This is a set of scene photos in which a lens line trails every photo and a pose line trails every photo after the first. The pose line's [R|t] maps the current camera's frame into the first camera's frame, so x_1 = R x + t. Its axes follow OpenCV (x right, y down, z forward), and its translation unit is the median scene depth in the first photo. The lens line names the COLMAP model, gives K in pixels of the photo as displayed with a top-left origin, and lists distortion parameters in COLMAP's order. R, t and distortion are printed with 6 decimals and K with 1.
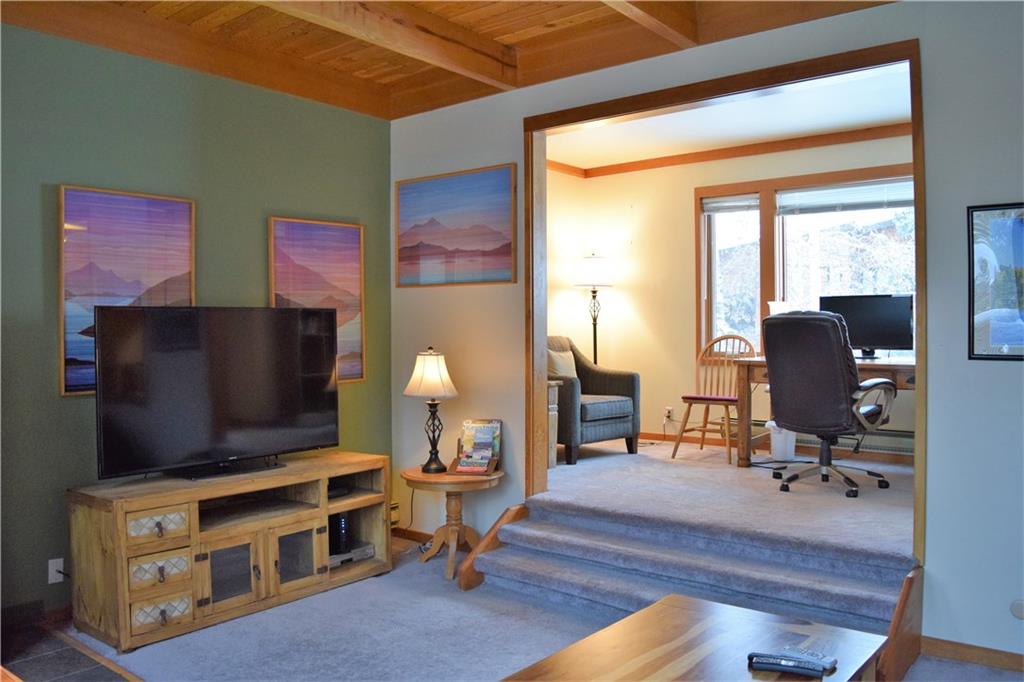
lens RADIAL K [[804.6, 0, 512.0], [0, 804.6, 341.0], [0, 0, 1]] dist [-0.089775, 0.006988]
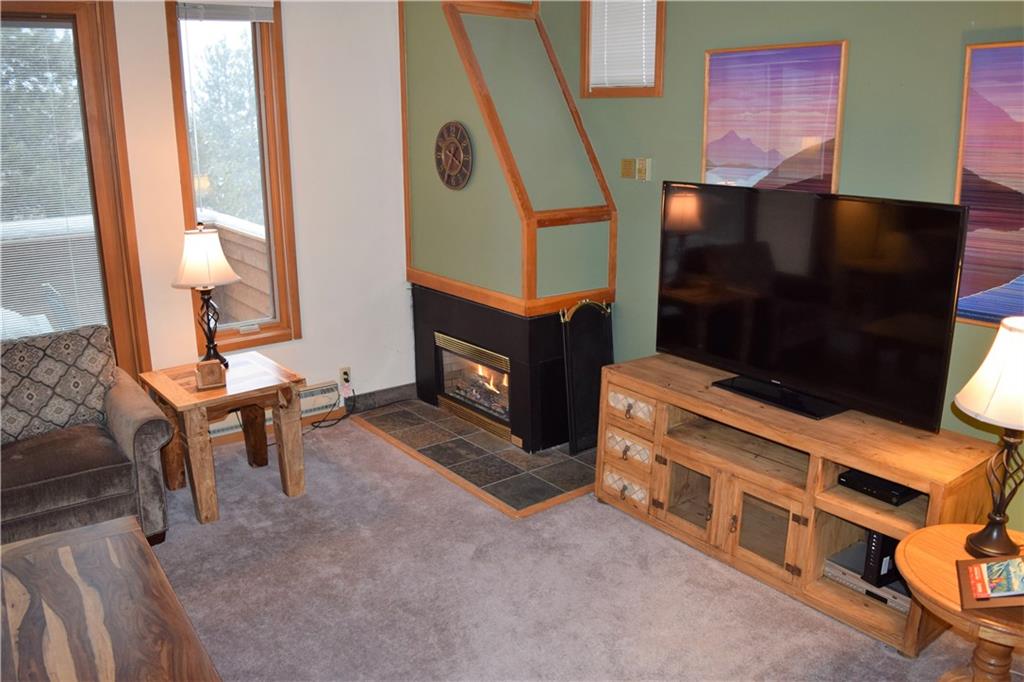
lens RADIAL K [[804.6, 0, 512.0], [0, 804.6, 341.0], [0, 0, 1]] dist [-0.089775, 0.006988]
pose [[-0.236068, 0.264503, -0.935045, 0.484465], [-0.008709, 0.961627, 0.274221, -0.118032], [0.971697, 0.072878, -0.224706, 0.990175]]
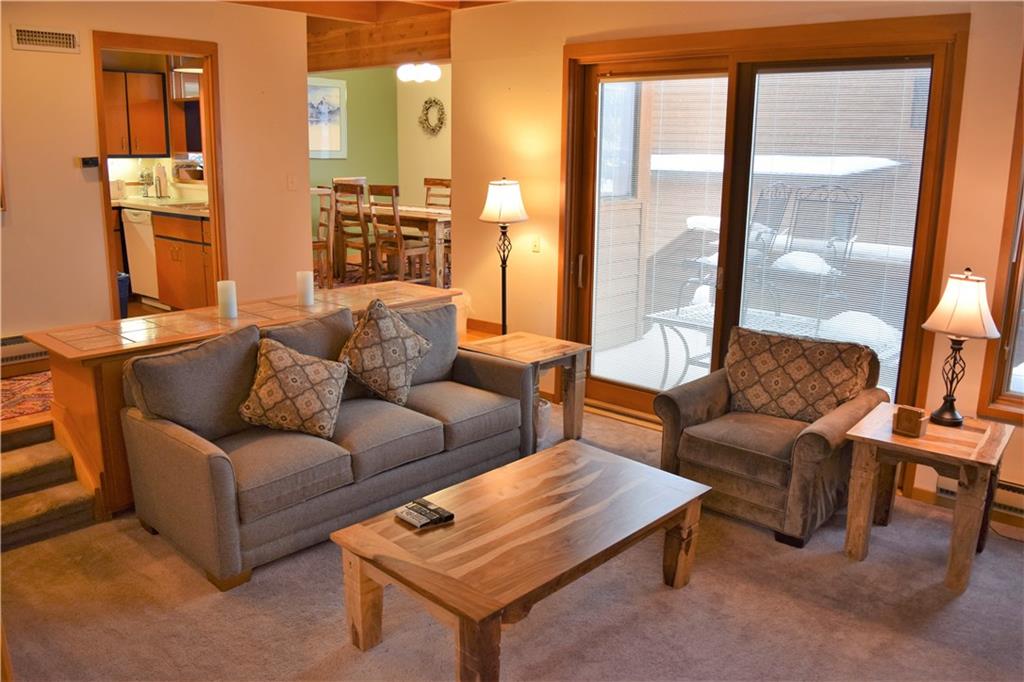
lens RADIAL K [[804.6, 0, 512.0], [0, 804.6, 341.0], [0, 0, 1]] dist [-0.089775, 0.006988]
pose [[-0.998537, -0.017344, 0.051220, 0.095079], [-0.004538, 0.970709, 0.240217, -0.119370], [-0.053886, 0.239633, -0.969367, 1.311029]]
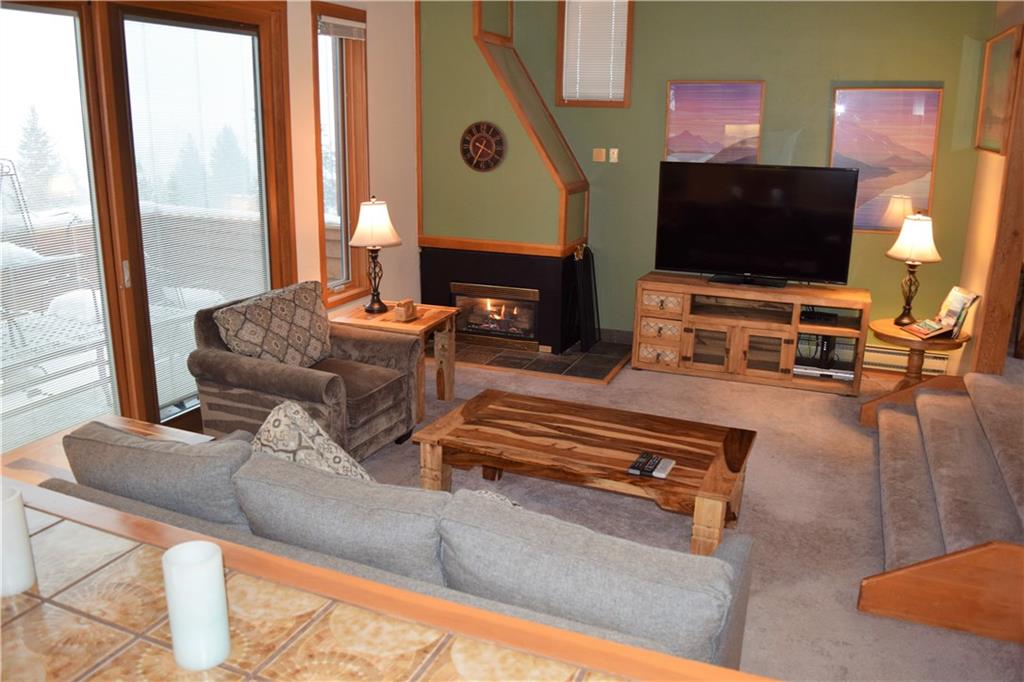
lens RADIAL K [[804.6, 0, 512.0], [0, 804.6, 341.0], [0, 0, 1]] dist [-0.089775, 0.006988]
pose [[0.285031, 0.262843, -0.921776, 0.924610], [-0.027469, 0.963512, 0.266250, -0.110127], [0.958125, -0.050569, 0.281851, 0.214672]]
